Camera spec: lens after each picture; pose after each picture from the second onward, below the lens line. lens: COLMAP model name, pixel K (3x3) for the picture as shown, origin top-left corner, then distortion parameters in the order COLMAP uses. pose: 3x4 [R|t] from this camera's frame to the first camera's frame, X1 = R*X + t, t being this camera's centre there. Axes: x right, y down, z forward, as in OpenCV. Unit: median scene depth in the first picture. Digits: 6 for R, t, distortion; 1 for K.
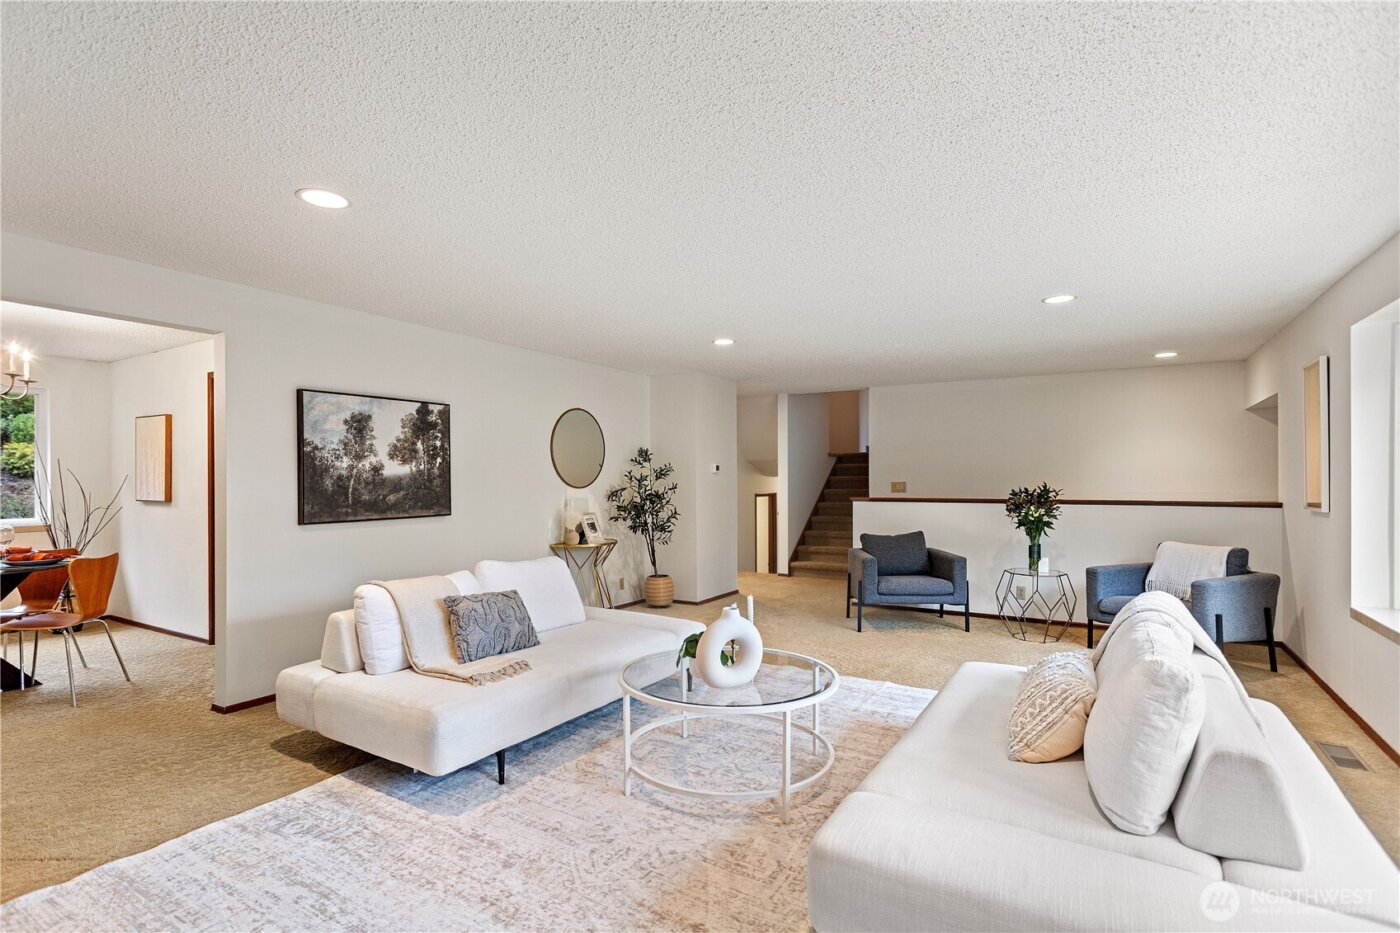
lens RADIAL K [[677.4, 0, 696.1], [0, 677.4, 475.3], [0, 0, 1]] dist [0.001092, -0.000592]
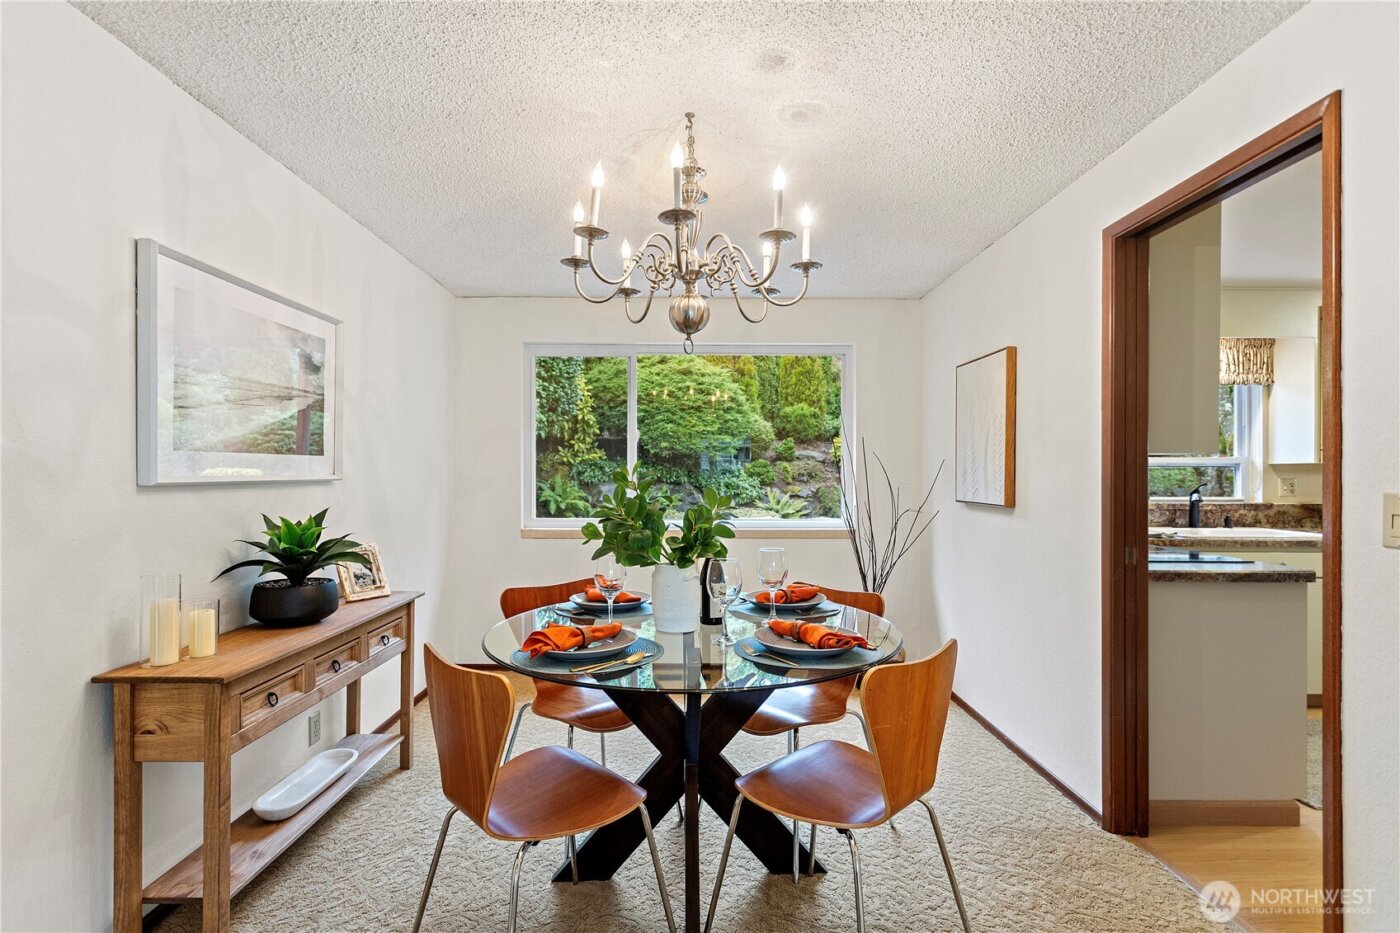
lens RADIAL K [[668.8, 0, 695.6], [0, 668.8, 474.0], [0, 0, 1]] dist [-0.000427, 0.000406]
pose [[0.525649, 0.005499, -0.850684, -0.550948], [-0.002822, 0.999985, 0.004721, 0.013202], [0.850697, -0.000081, 0.525657, 0.607667]]
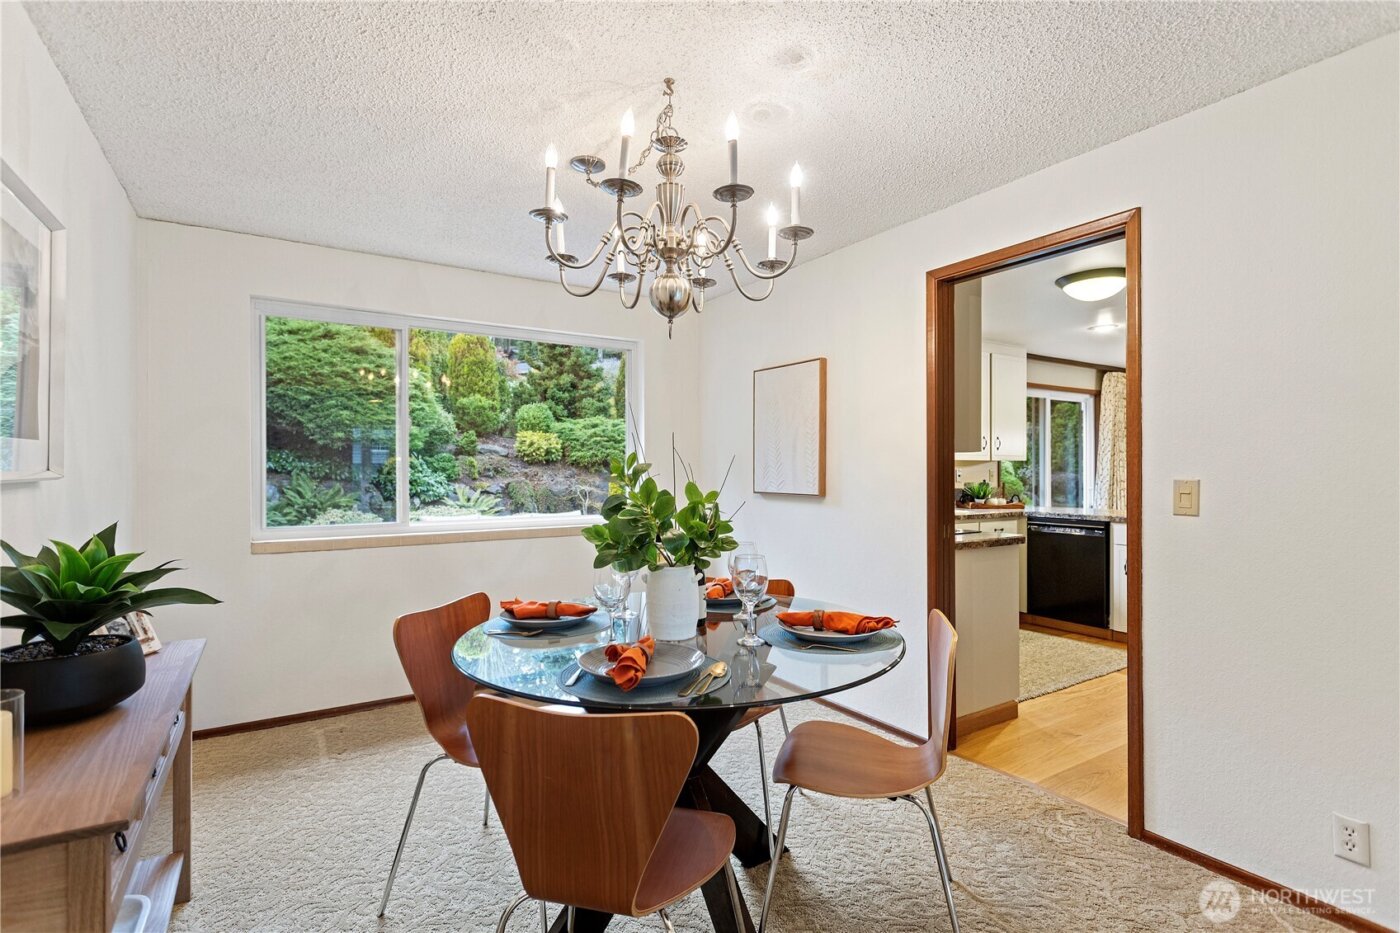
lens RADIAL K [[664.2, 0, 696.7], [0, 664.2, 469.6], [0, 0, 1]] dist [0.001053, -0.000077]
pose [[0.897447, 0.003273, -0.441110, -0.742104], [-0.001564, 0.999990, 0.004237, 0.014745], [0.441119, -0.003112, 0.897443, 0.472249]]
